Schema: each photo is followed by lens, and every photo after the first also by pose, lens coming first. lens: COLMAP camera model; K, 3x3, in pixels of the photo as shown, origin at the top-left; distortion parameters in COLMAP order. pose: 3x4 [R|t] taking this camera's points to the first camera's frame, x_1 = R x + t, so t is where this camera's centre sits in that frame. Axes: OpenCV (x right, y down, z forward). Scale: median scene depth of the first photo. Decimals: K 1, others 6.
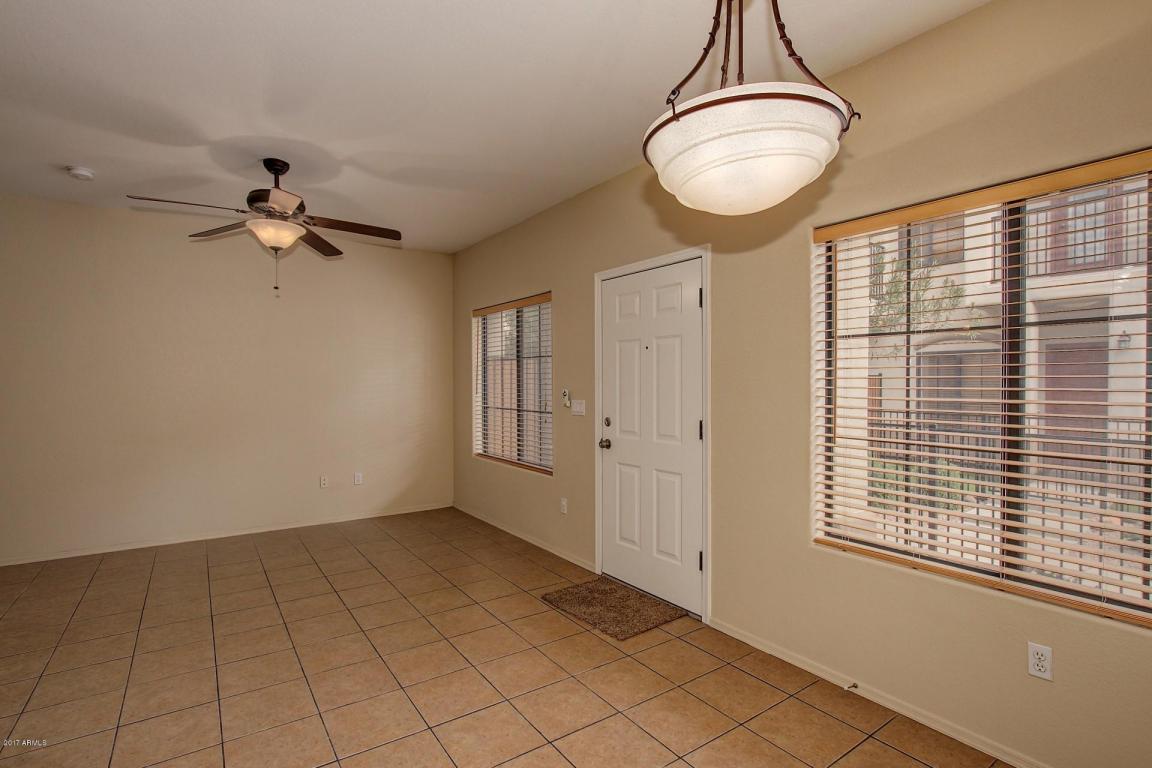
lens RADIAL K [[559.3, 0, 571.8], [0, 559.3, 382.4], [0, 0, 1]] dist [-0.004844, 0.001178]
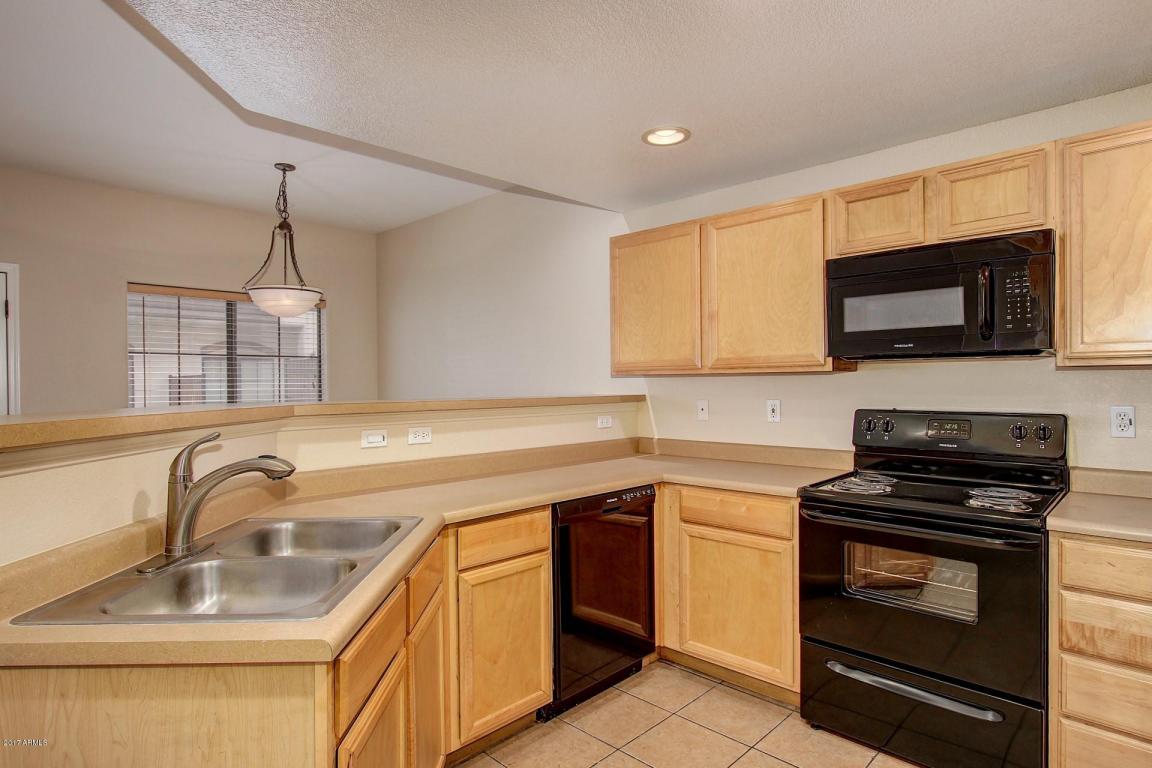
lens RADIAL K [[615.9, 0, 583.8], [0, 615.9, 390.1], [0, 0, 1]] dist [-0.018687, 0.002420]
pose [[-0.191664, -0.002799, 0.981457, -1.121198], [0.011936, 0.999915, 0.005183, 0.022929], [-0.981388, 0.012708, -0.191614, 0.064112]]
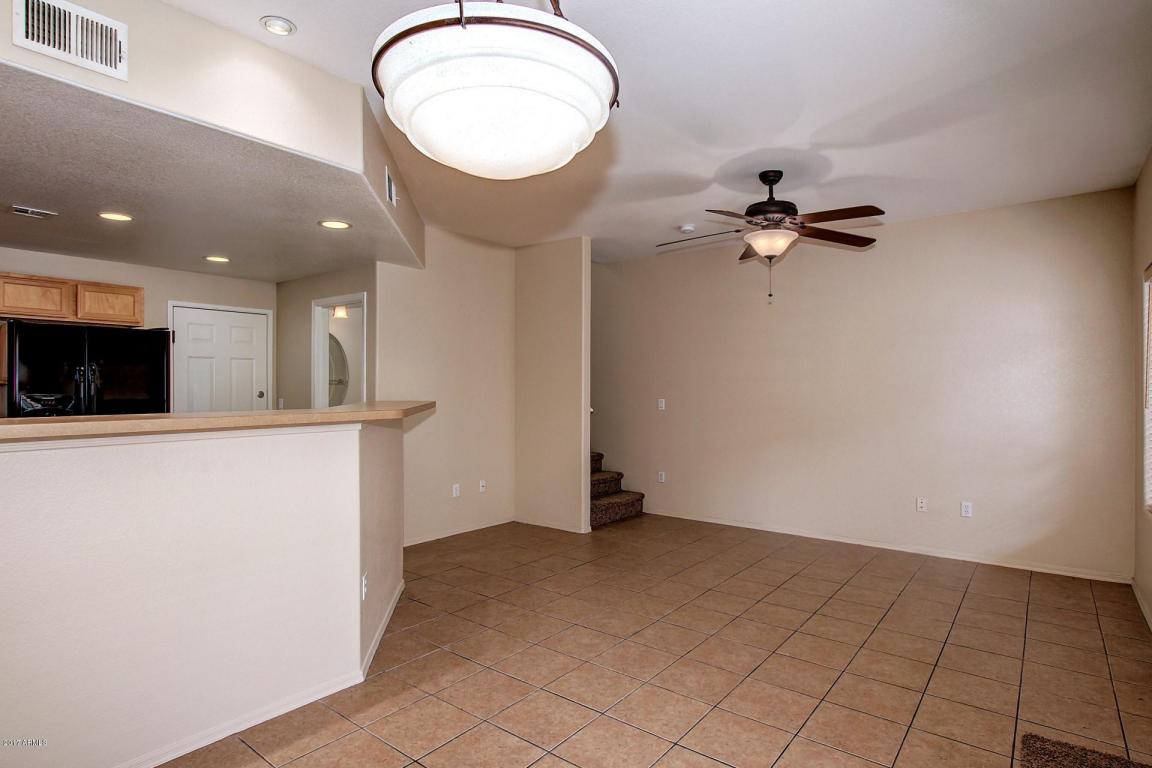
lens RADIAL K [[615.9, 0, 578.3], [0, 615.9, 381.1], [0, 0, 1]] dist [-0.018687, 0.002420]
pose [[0.298669, -0.005957, -0.954338, 0.447302], [-0.009407, 0.999914, -0.009185, 0.003067], [0.954310, 0.011721, 0.298587, 0.329256]]
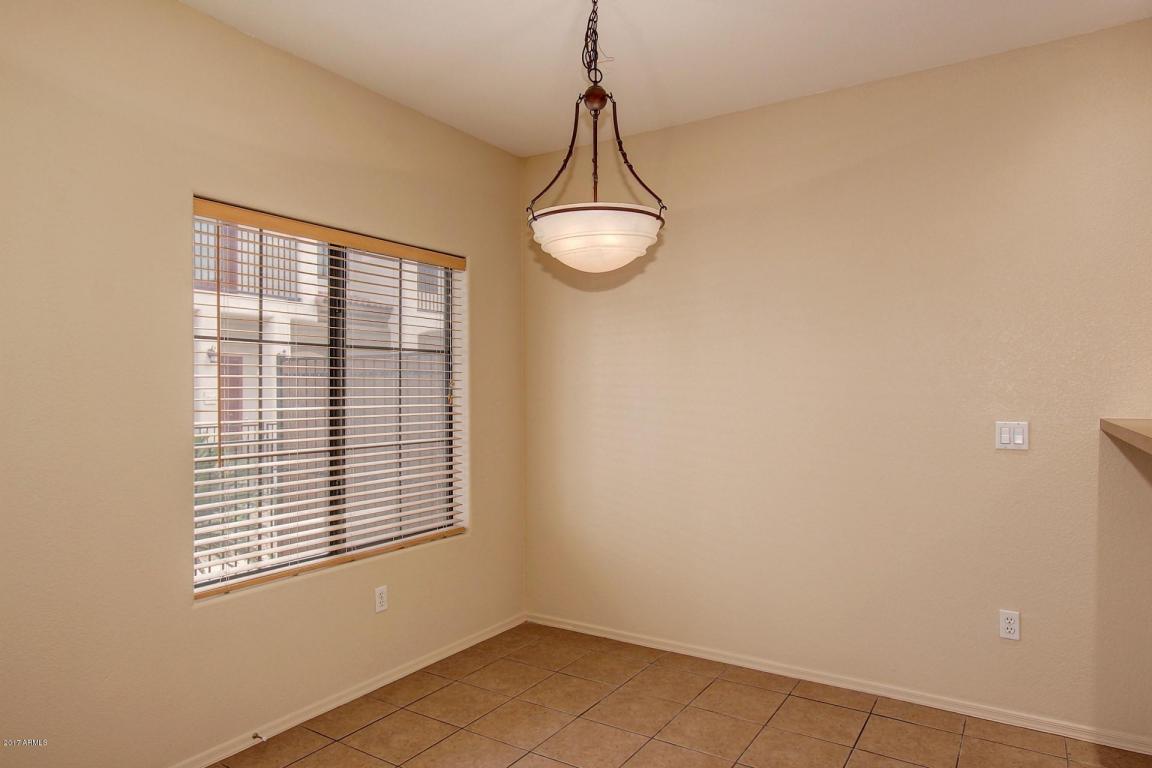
lens RADIAL K [[702.0, 0, 576.1], [0, 702.0, 387.1], [0, 0, 1]] dist [0.008663, 0.003804]
pose [[-0.381388, 0.011160, 0.924348, -0.508343], [0.008889, 0.999925, -0.008405, 0.003947], [-0.924372, 0.005011, -0.381459, 0.670524]]
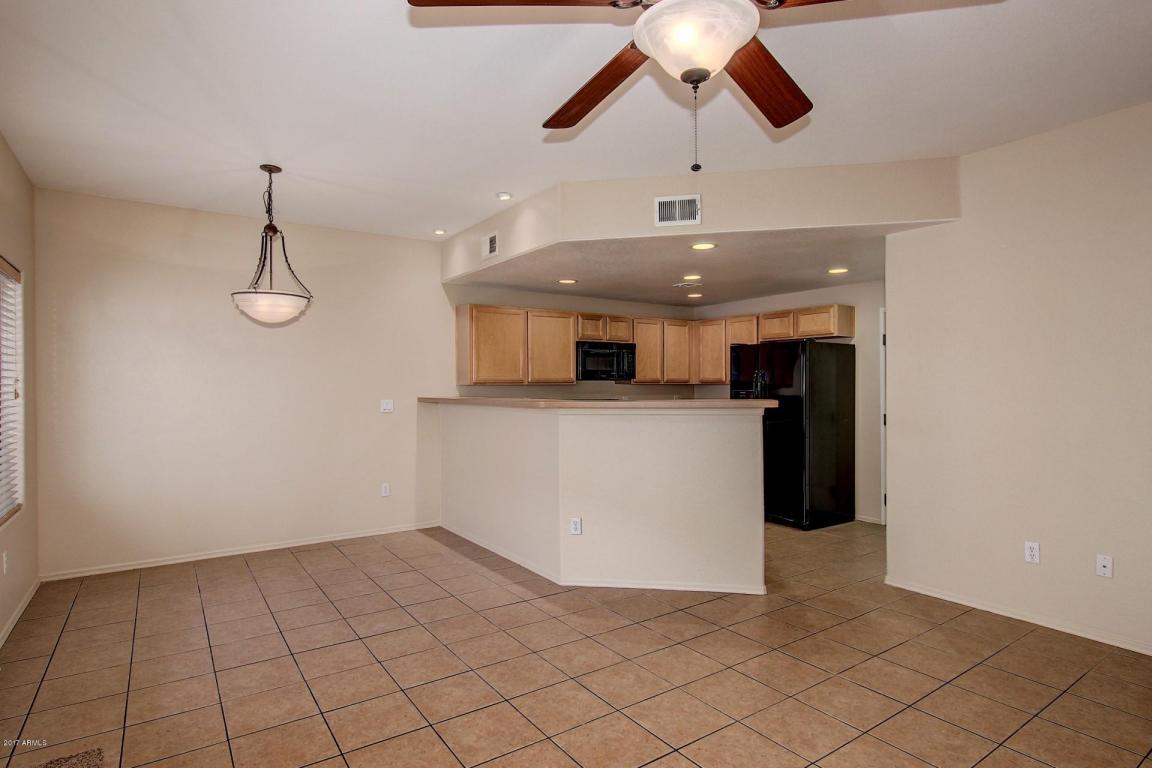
lens RADIAL K [[615.9, 0, 567.9], [0, 615.9, 376.2], [0, 0, 1]] dist [-0.018687, 0.002420]
pose [[-0.999834, 0.007611, 0.016572, -0.444202], [0.007466, 0.999934, -0.008781, -0.002180], [-0.016637, -0.008656, -0.999824, 1.497549]]
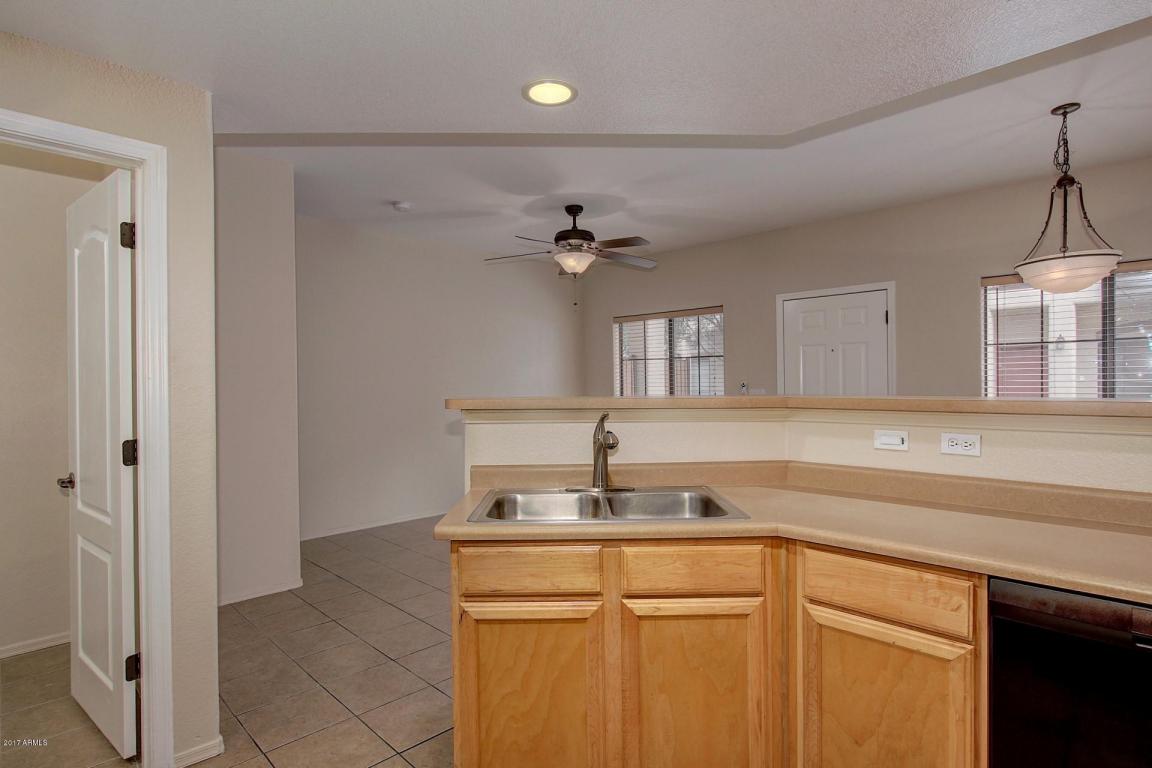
lens RADIAL K [[596.5, 0, 572.7], [0, 596.5, 378.5], [0, 0, 1]] dist [0.000569, -0.000940]
pose [[0.984549, -0.004437, 0.175052, -0.792526], [0.006580, 0.999910, -0.011662, 0.022685], [-0.174985, 0.012633, 0.984490, -0.376396]]
